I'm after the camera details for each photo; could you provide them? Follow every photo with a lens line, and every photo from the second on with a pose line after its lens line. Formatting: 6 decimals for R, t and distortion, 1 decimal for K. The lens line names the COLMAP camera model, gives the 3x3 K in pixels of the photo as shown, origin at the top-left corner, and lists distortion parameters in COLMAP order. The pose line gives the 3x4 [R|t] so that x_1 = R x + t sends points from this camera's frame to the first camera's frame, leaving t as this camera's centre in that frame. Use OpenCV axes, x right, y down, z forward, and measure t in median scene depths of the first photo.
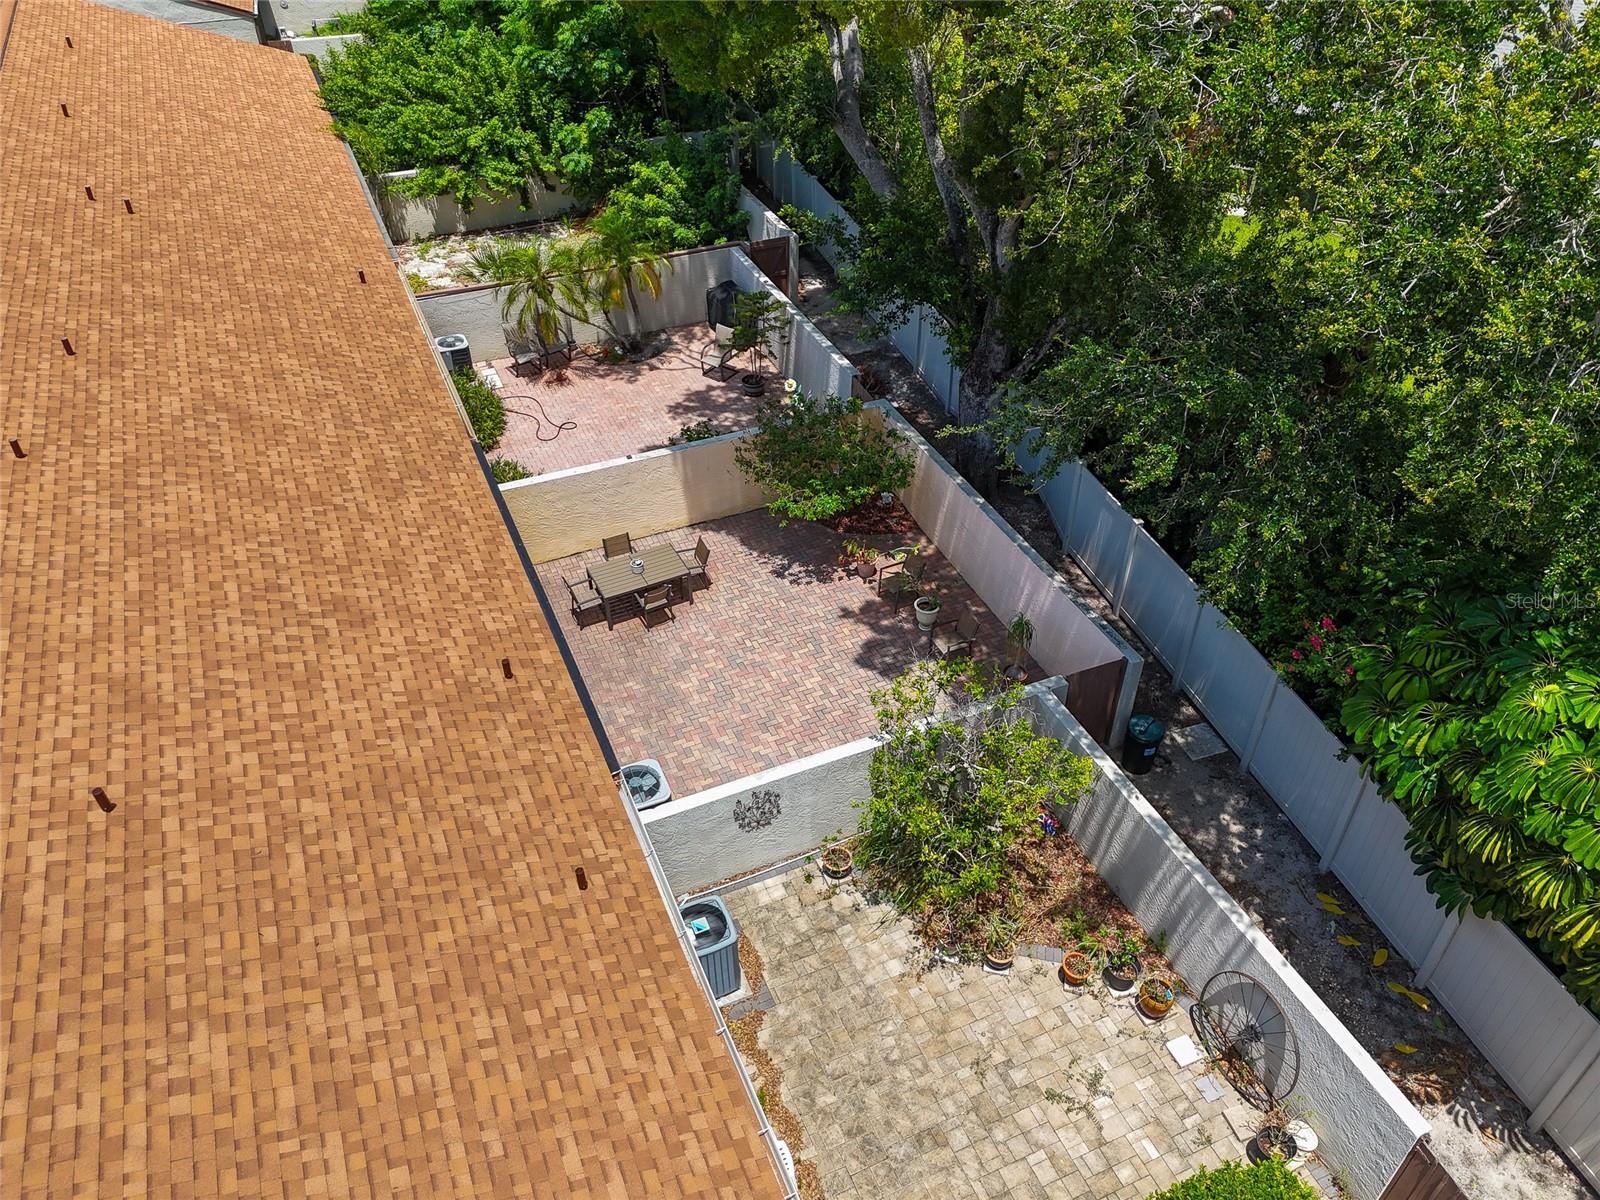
lens RADIAL K [[1177.6, 0, 797.9], [0, 1177.6, 610.1], [0, 0, 1]] dist [0.057013, -0.030400]
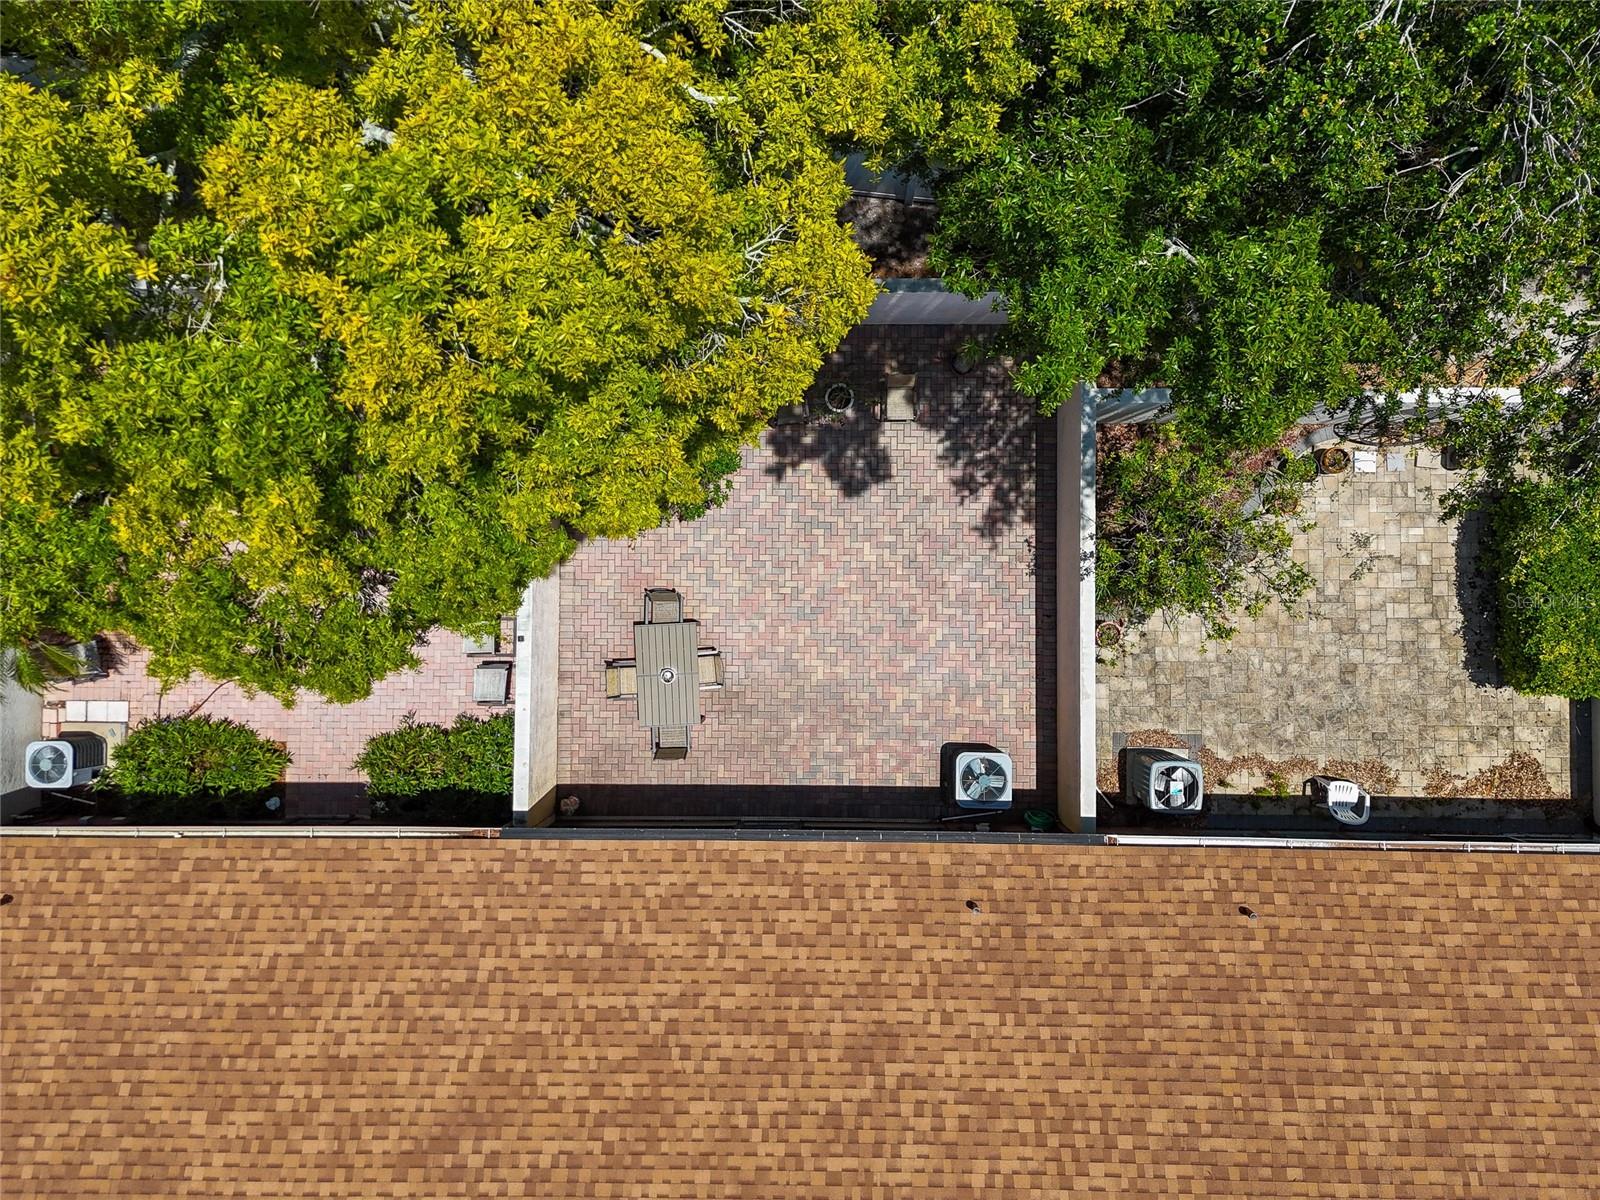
lens RADIAL K [[1177.6, 0, 809.2], [0, 1177.6, 596.9], [0, 0, 1]] dist [0.057013, -0.030400]
pose [[0.403854, -0.914677, 0.016372, -0.081594], [0.602013, 0.279195, 0.748084, -0.999351], [-0.688826, -0.292261, 0.663402, 0.557127]]
